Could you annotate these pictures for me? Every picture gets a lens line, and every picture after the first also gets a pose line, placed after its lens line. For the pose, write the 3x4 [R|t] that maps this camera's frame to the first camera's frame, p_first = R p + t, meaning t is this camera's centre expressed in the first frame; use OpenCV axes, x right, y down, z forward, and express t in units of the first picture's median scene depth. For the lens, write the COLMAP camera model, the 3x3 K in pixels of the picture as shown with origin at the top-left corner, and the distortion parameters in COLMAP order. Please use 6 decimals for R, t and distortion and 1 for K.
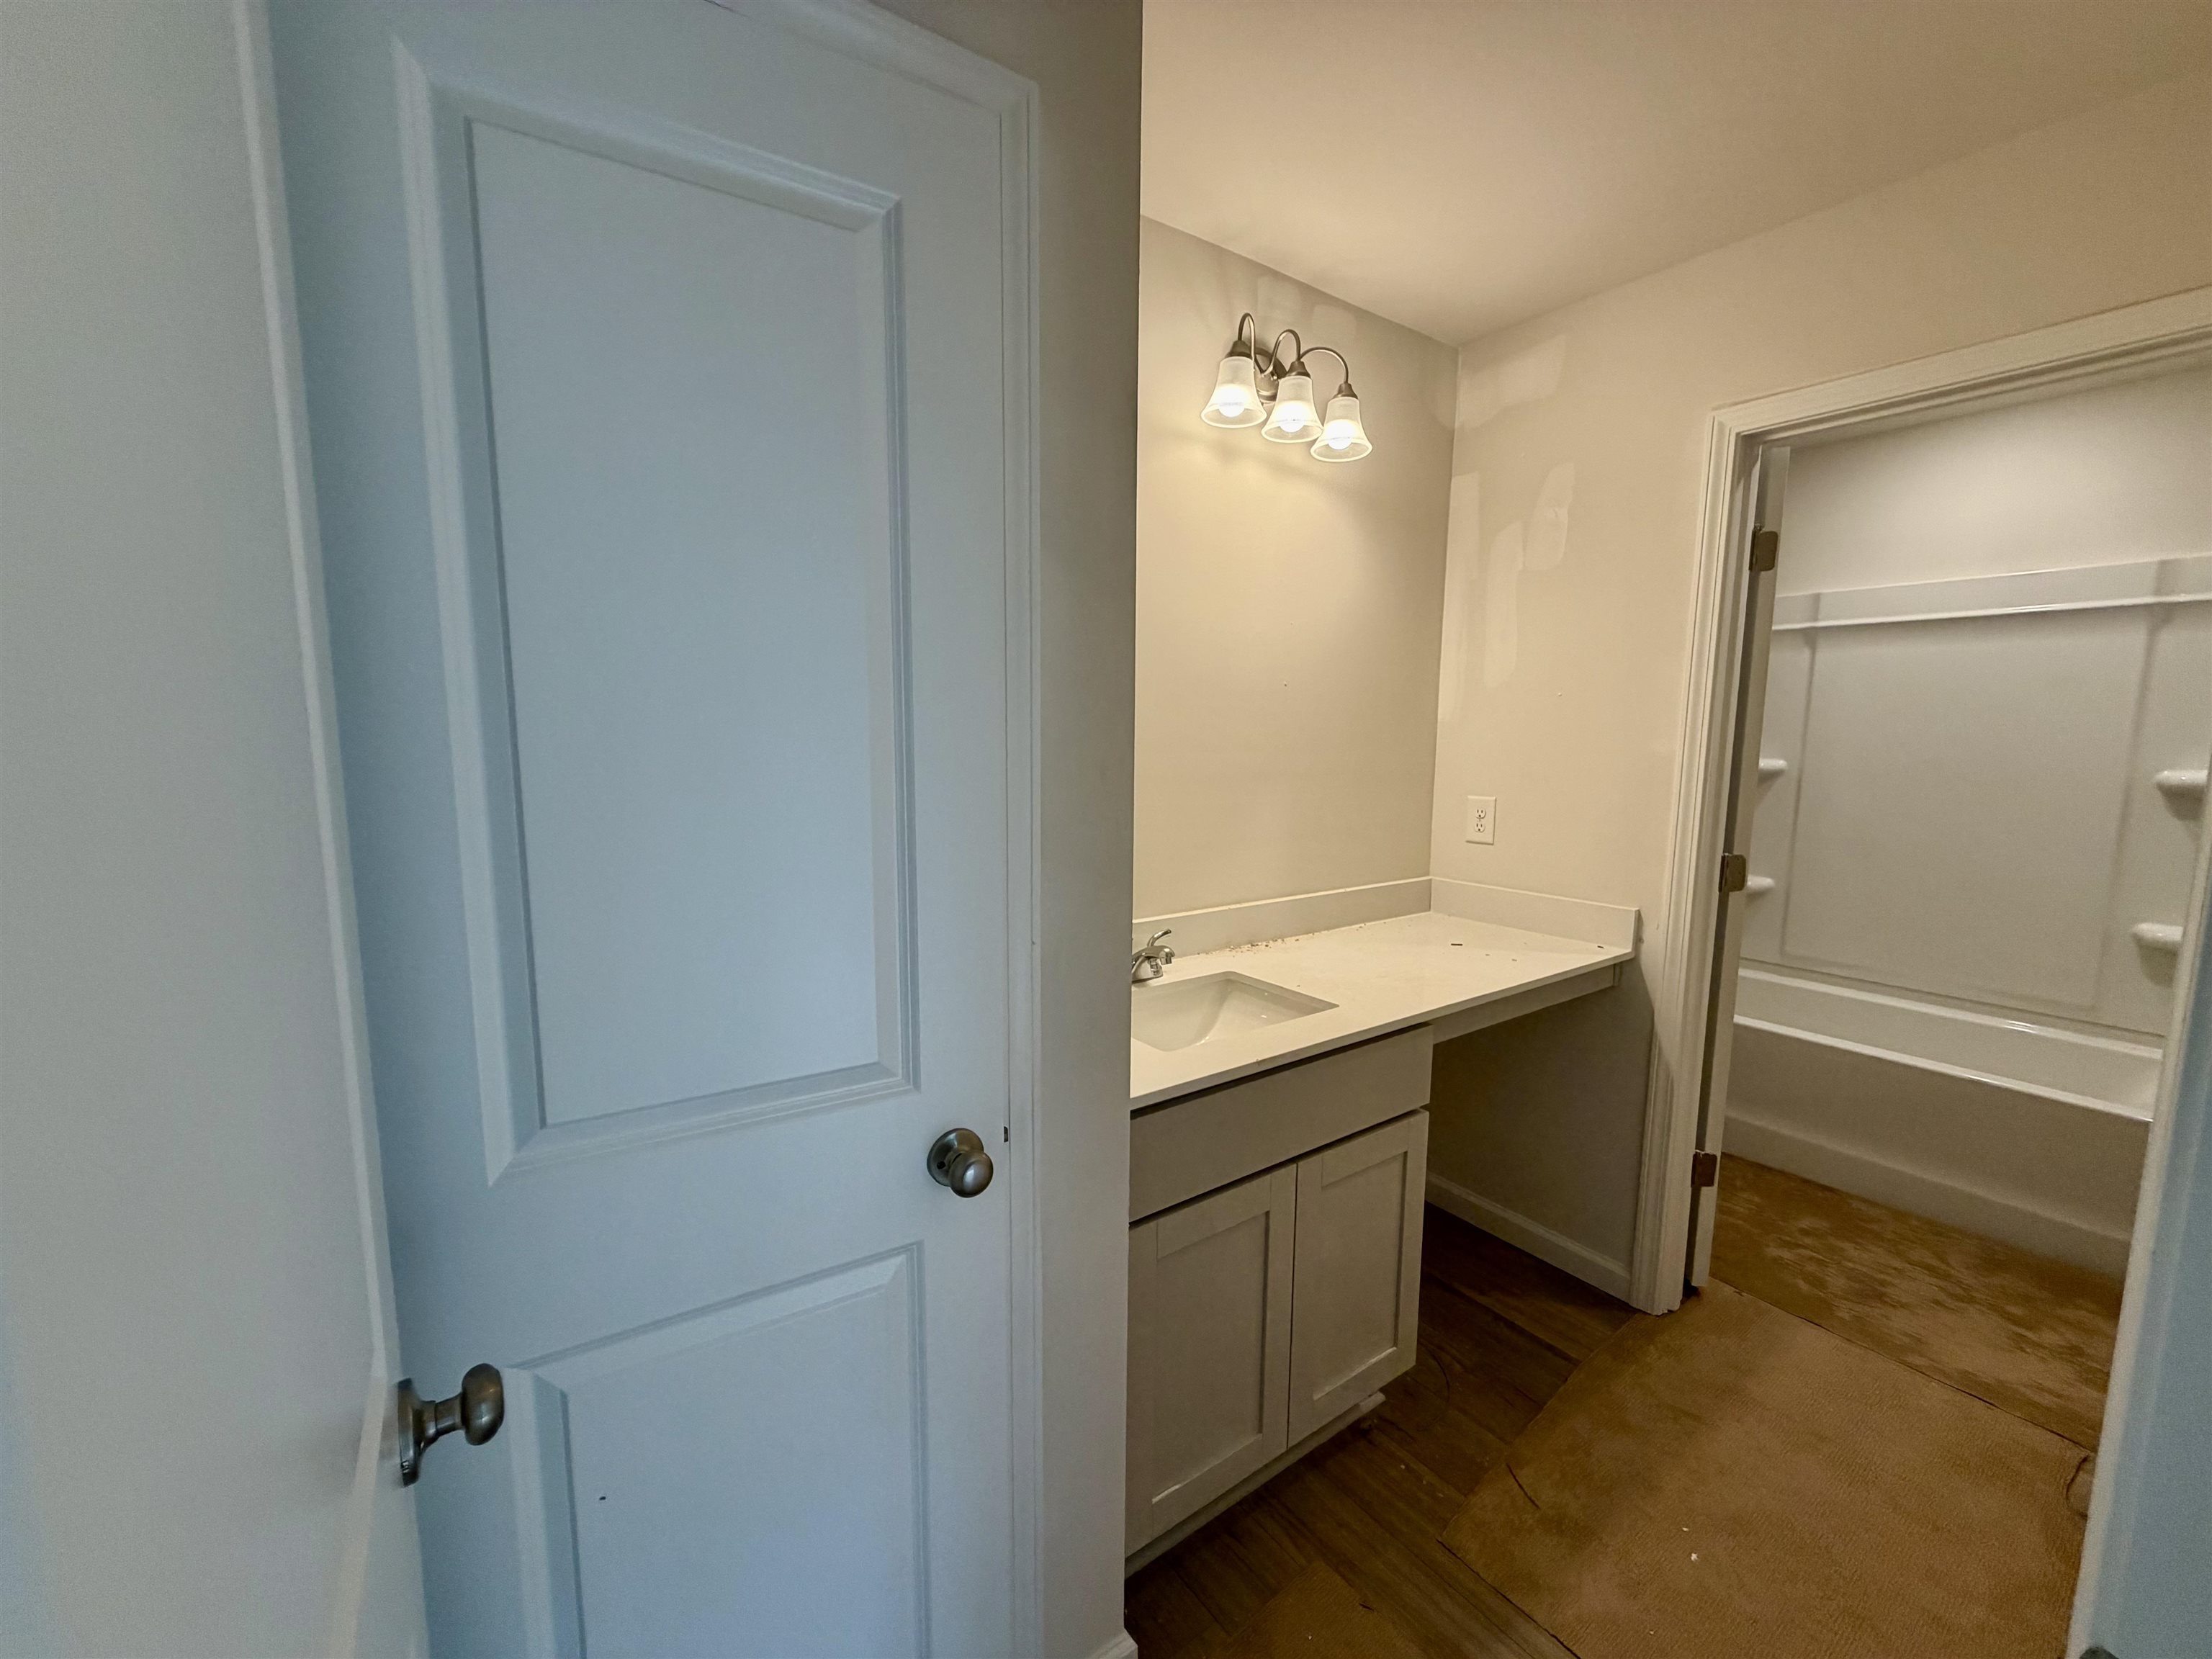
lens RADIAL K [[882.0, 0, 1096.8], [0, 882.0, 830.3], [0, 0, 1]] dist [0.002514, -0.000042]
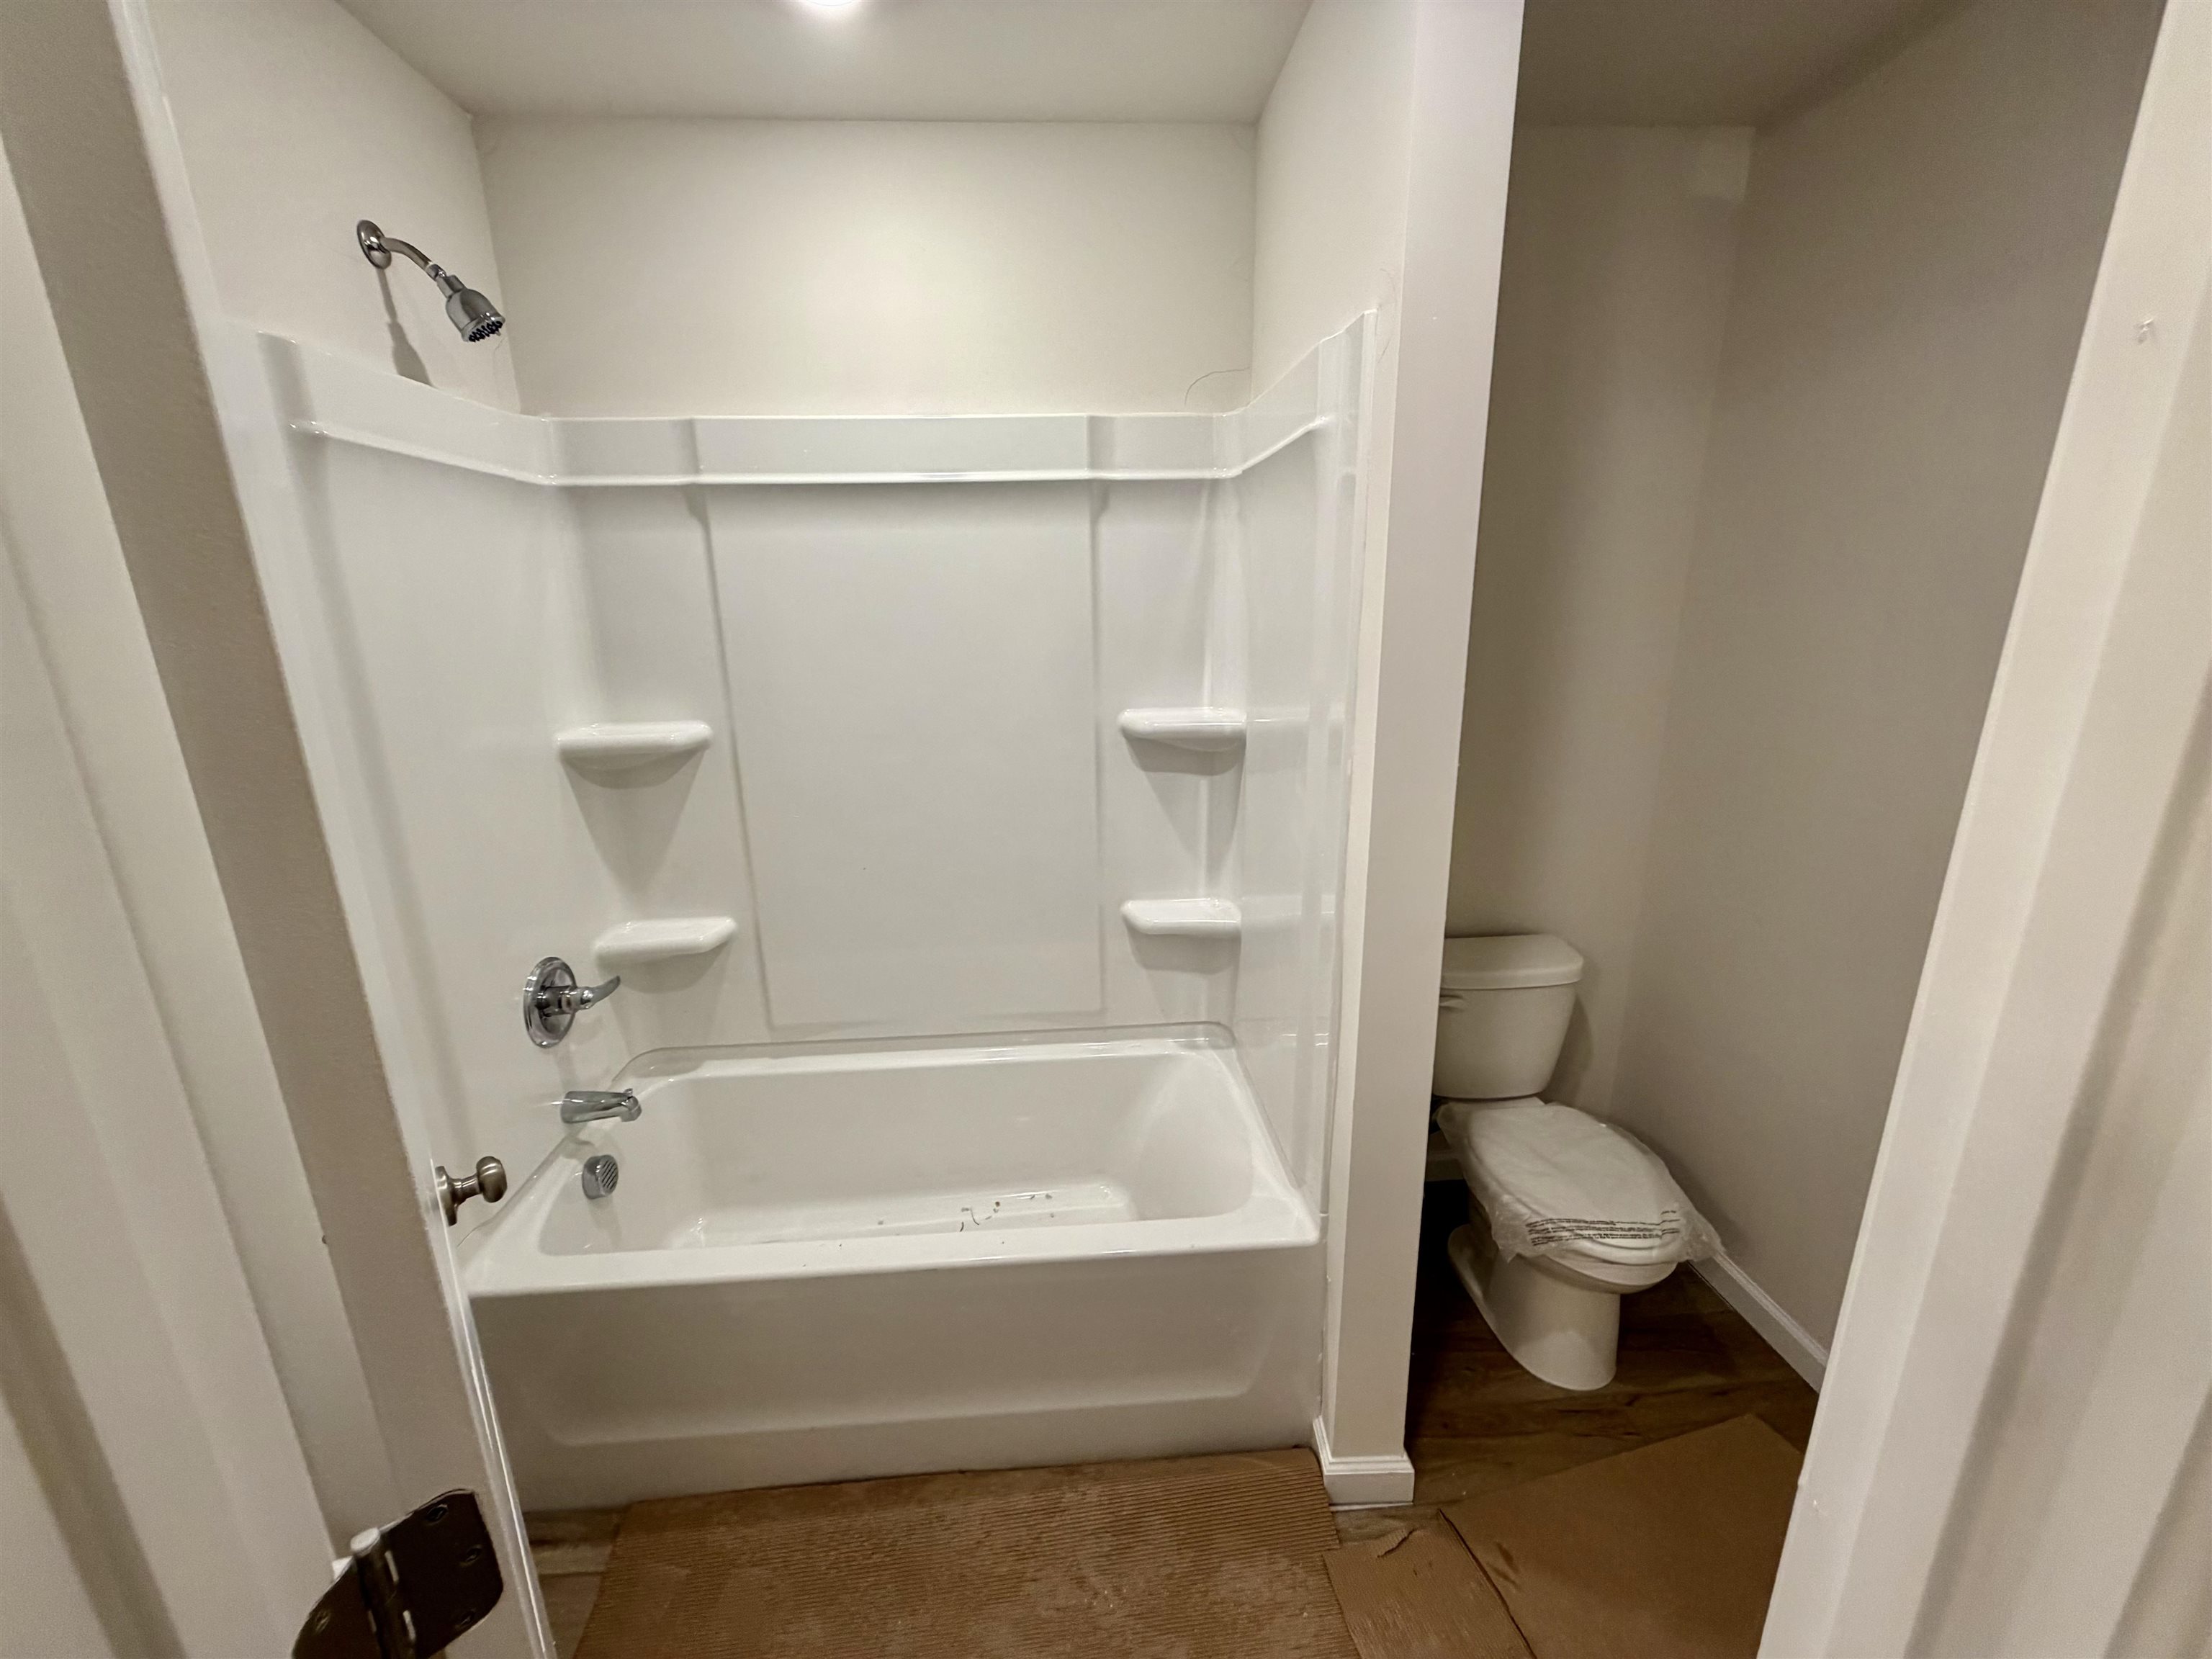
lens RADIAL K [[882.0, 0, 1098.9], [0, 882.0, 824.8], [0, 0, 1]] dist [0.002514, -0.000042]
pose [[0.514988, -0.248149, 0.820493, 0.527492], [0.122334, 0.968660, 0.216177, -0.135525], [-0.848423, -0.010954, 0.529205, 0.596484]]
